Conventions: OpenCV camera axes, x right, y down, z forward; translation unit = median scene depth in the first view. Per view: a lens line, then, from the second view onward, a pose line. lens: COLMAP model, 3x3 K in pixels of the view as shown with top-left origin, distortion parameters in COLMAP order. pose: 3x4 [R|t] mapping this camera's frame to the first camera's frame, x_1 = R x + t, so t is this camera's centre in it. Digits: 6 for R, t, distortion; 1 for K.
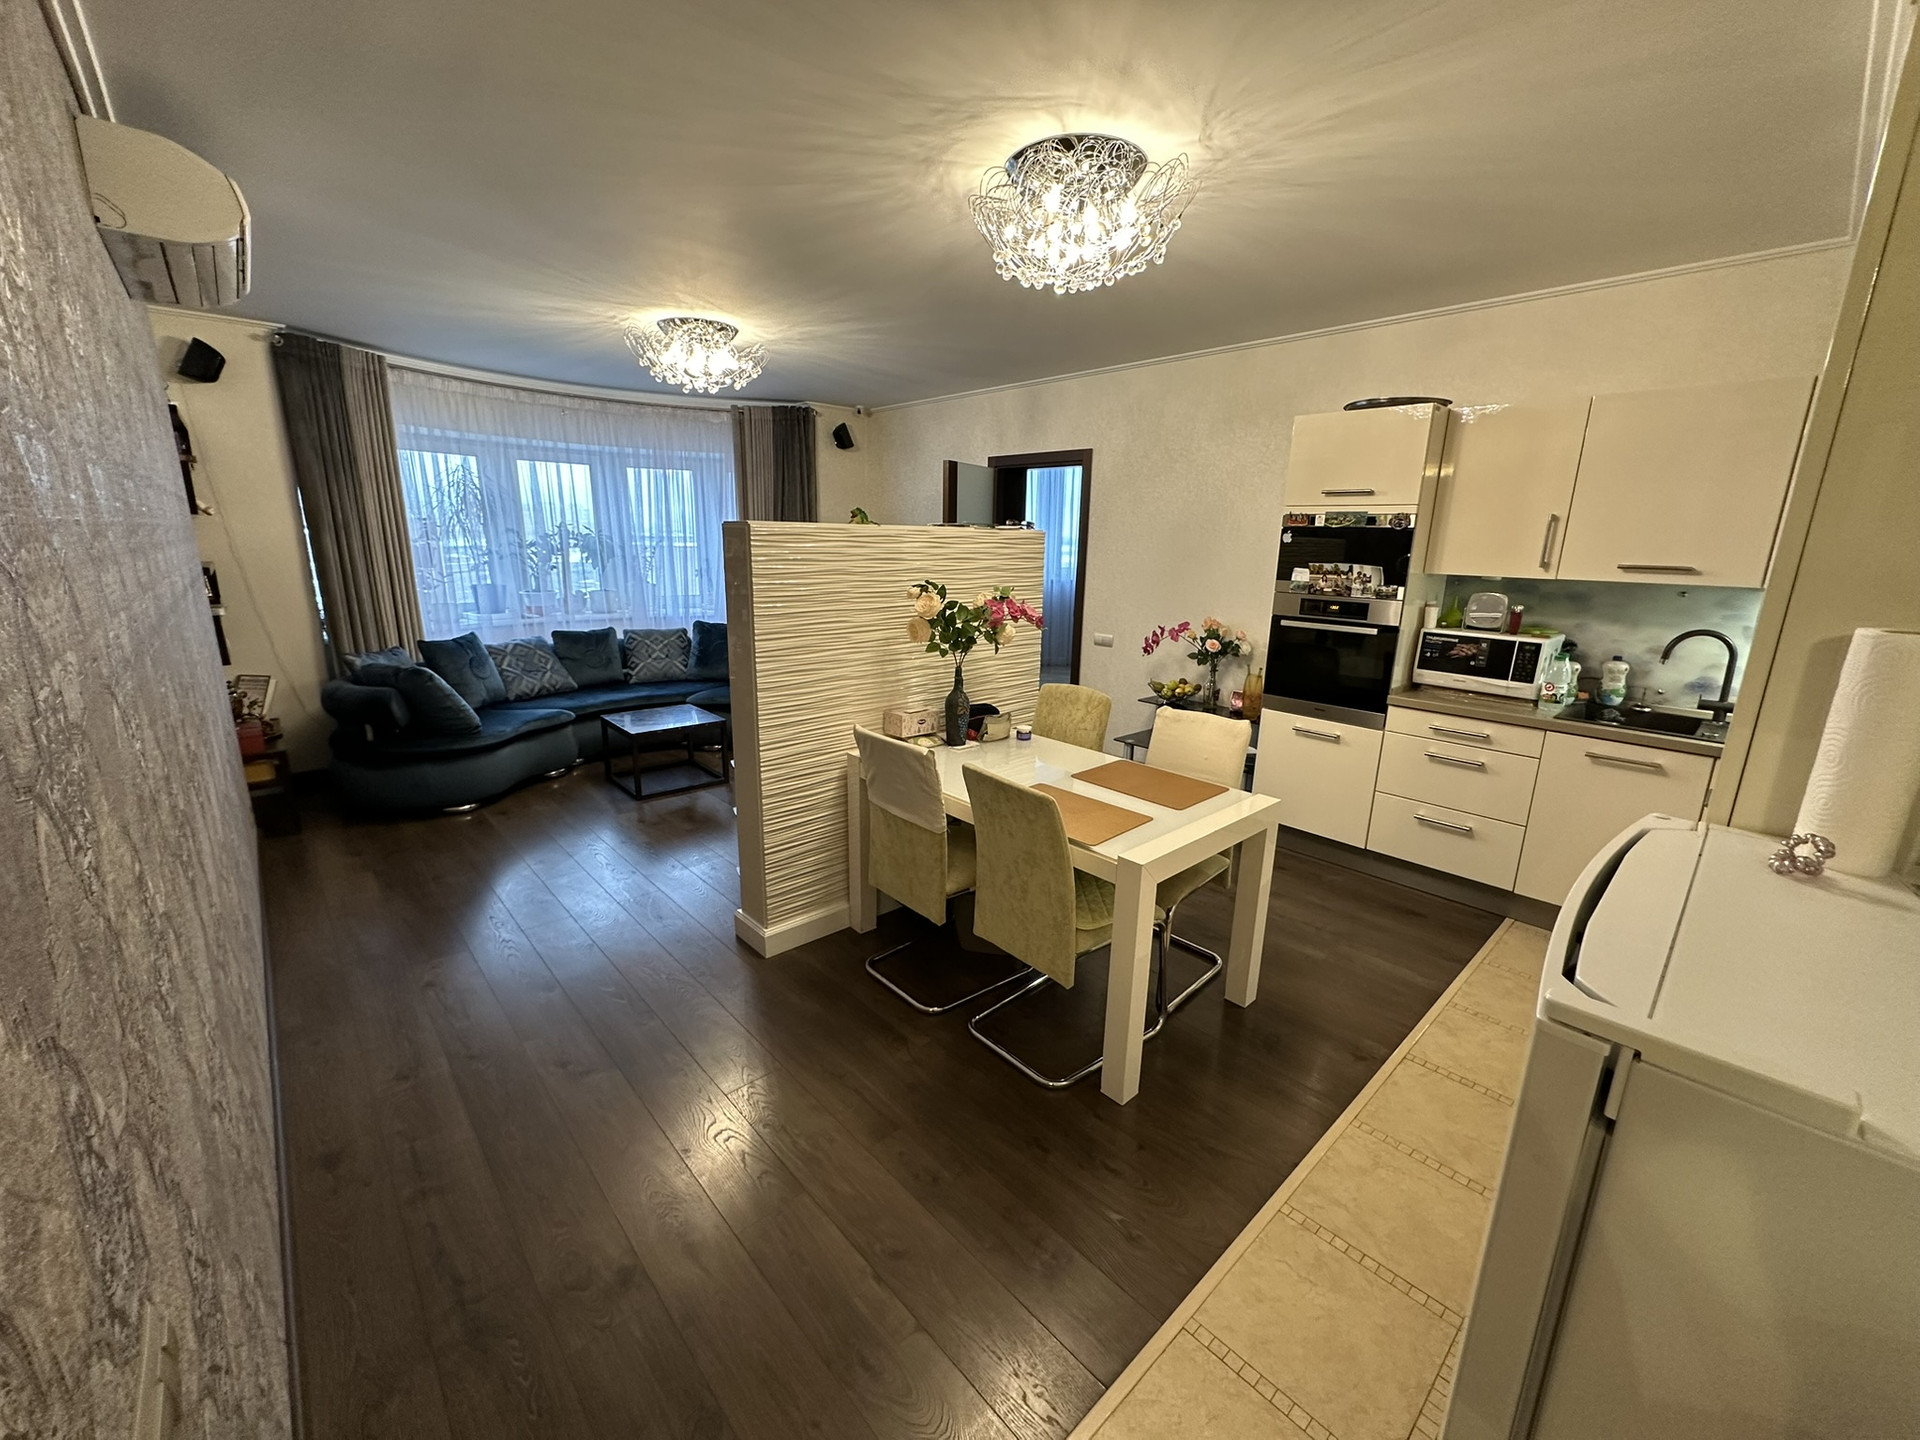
lens RADIAL K [[761.3, 0, 960.2], [0, 761.3, 724.9], [0, 0, 1]] dist [-0.010853, 0.000998]
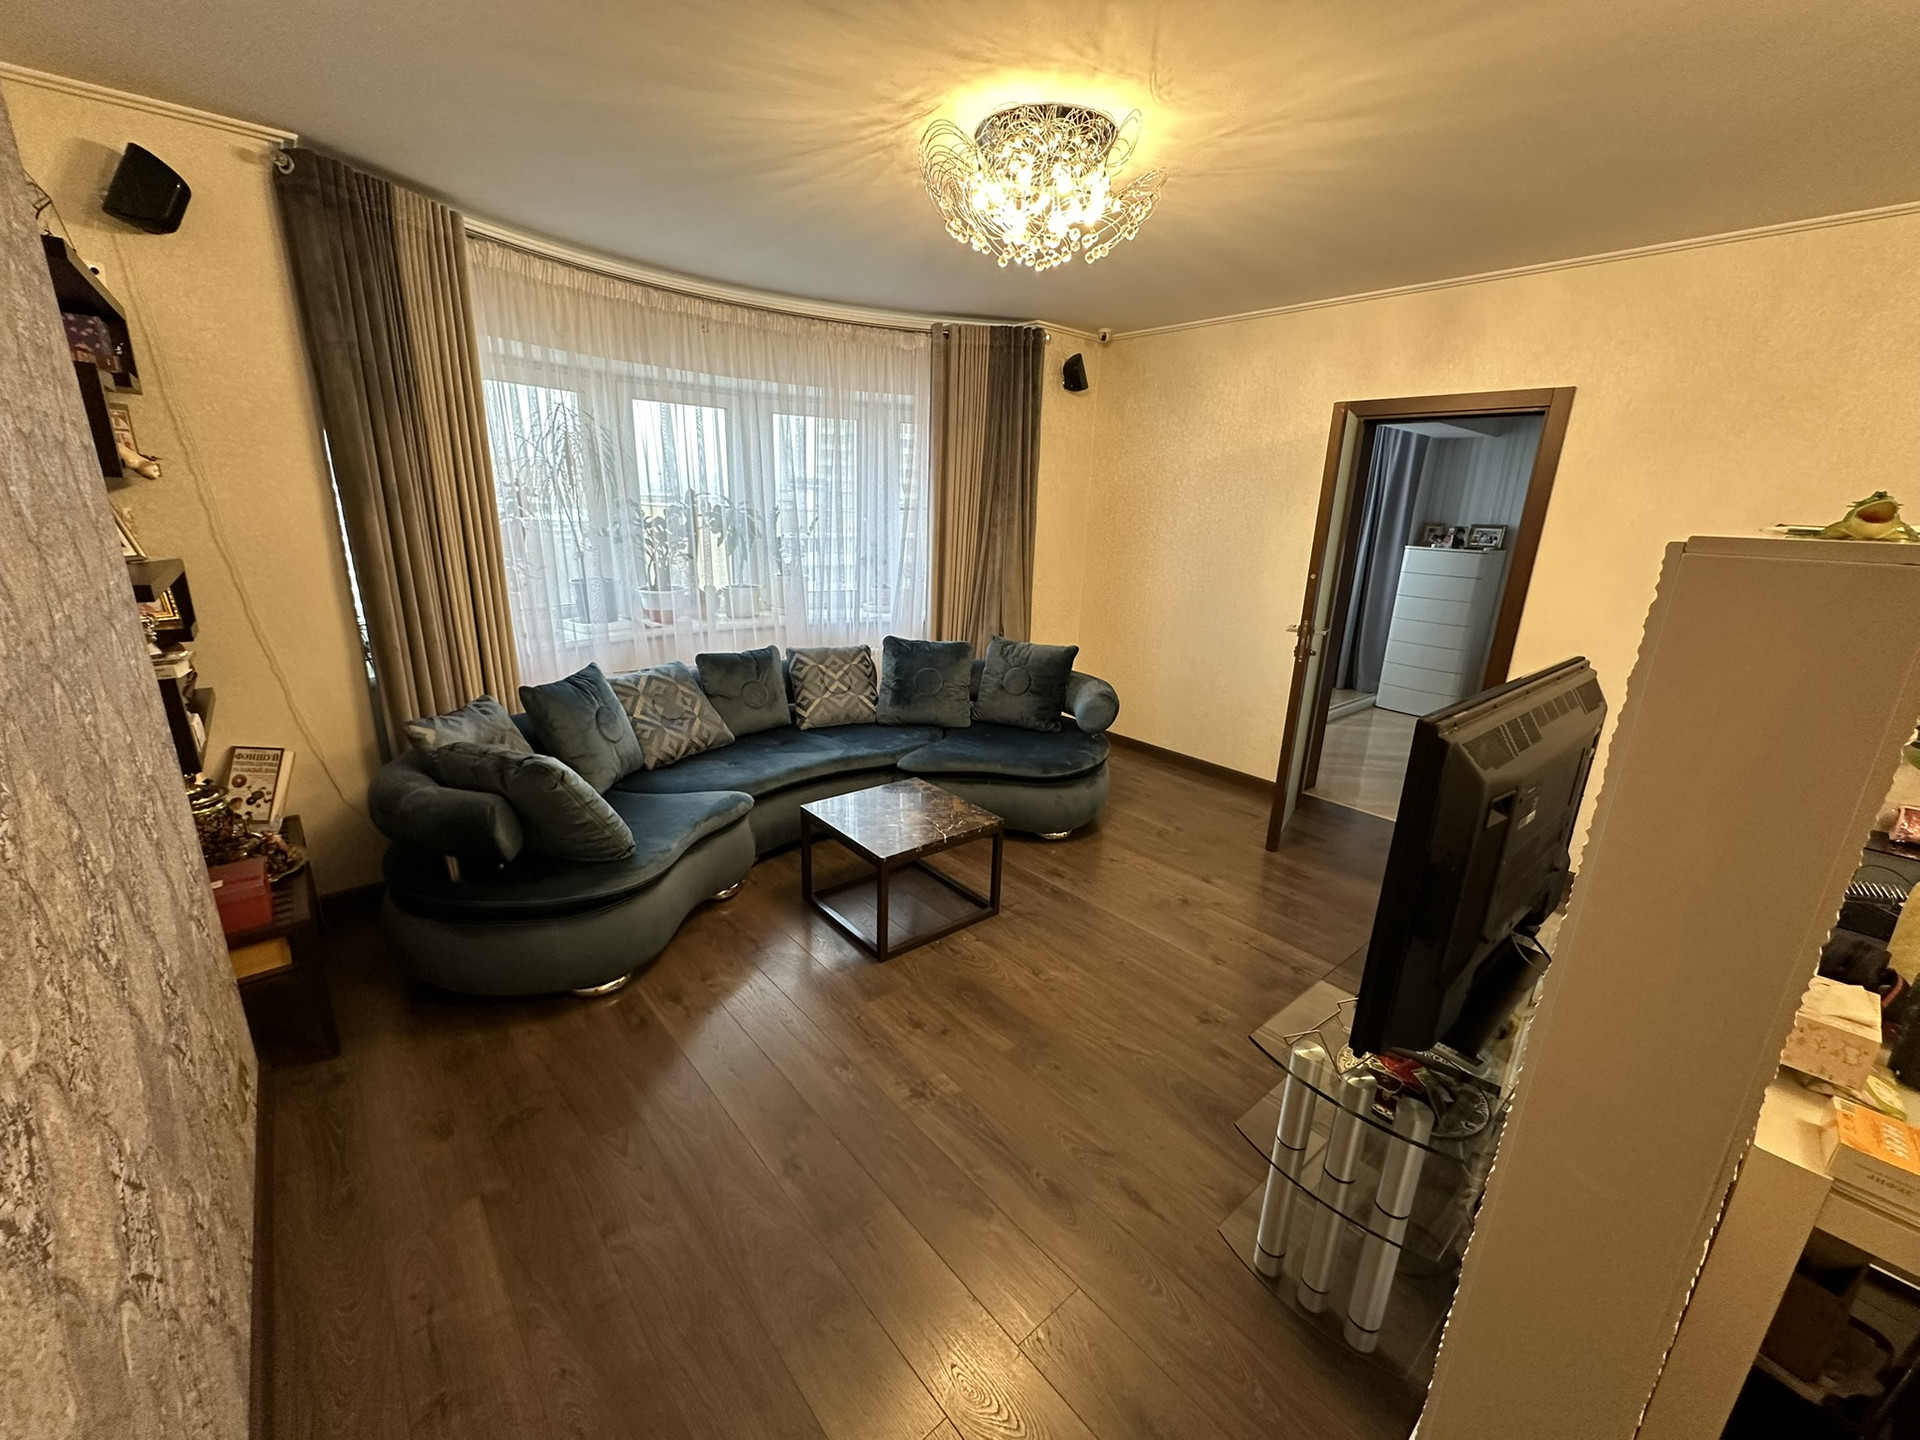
lens RADIAL K [[761.3, 0, 960.0], [0, 761.3, 724.6], [0, 0, 1]] dist [-0.010853, 0.000998]
pose [[0.999392, 0.023125, -0.026099, -0.324916], [-0.021985, 0.998827, 0.043152, -0.109339], [0.027066, -0.042552, 0.998728, 0.374031]]
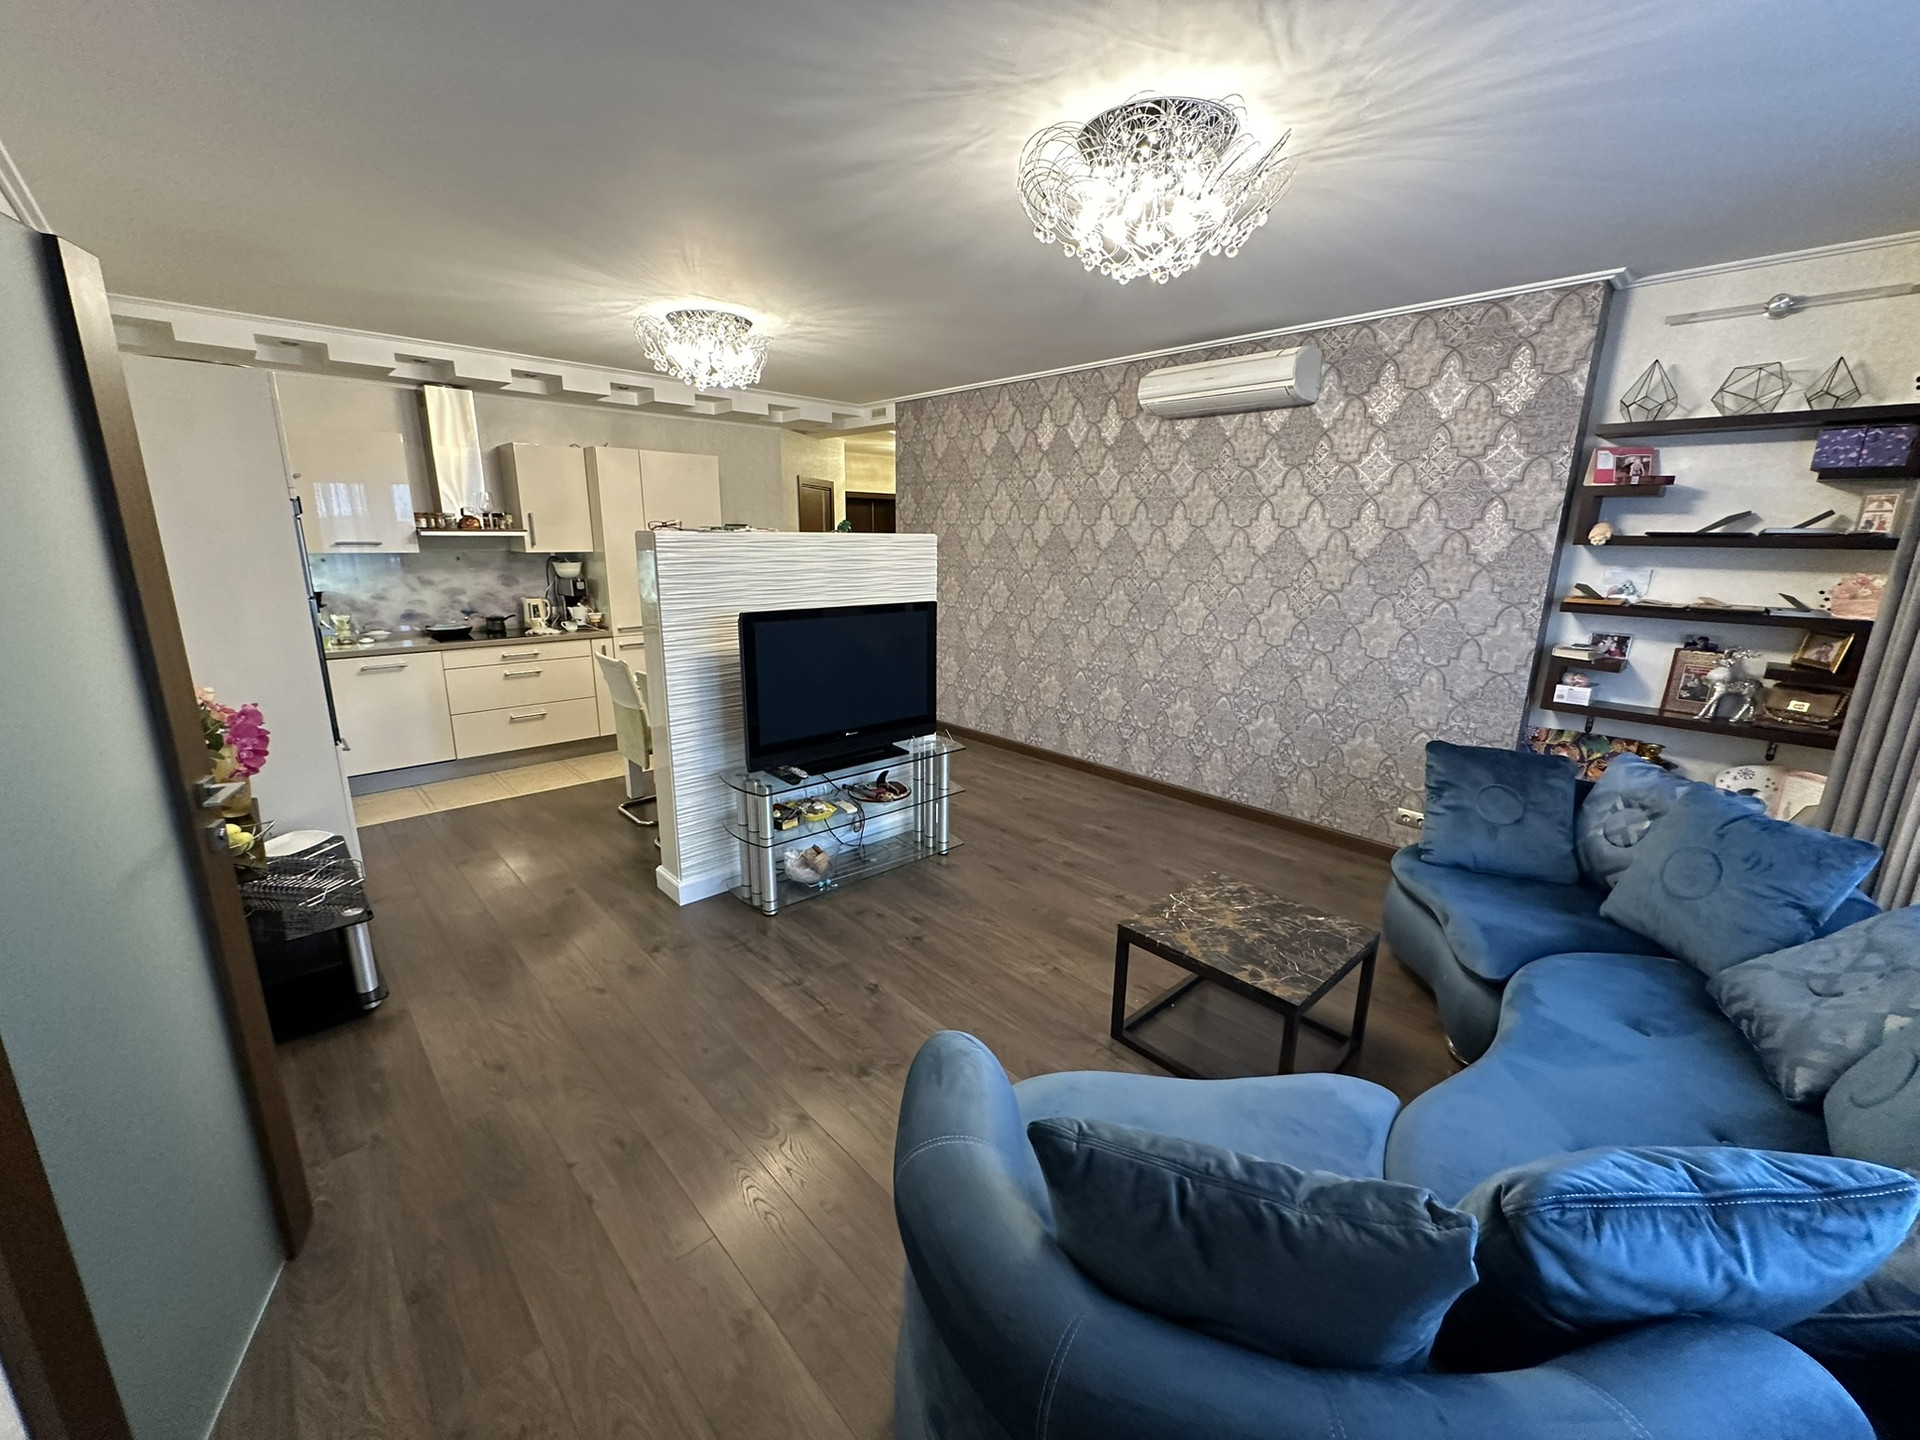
lens RADIAL K [[761.3, 0, 960.0], [0, 761.3, 726.3], [0, 0, 1]] dist [-0.010853, 0.000998]
pose [[-0.999534, -0.026653, -0.014858, -0.189708], [-0.030511, 0.880625, 0.472830, -0.352087], [0.000482, 0.473063, -0.881029, 1.356812]]
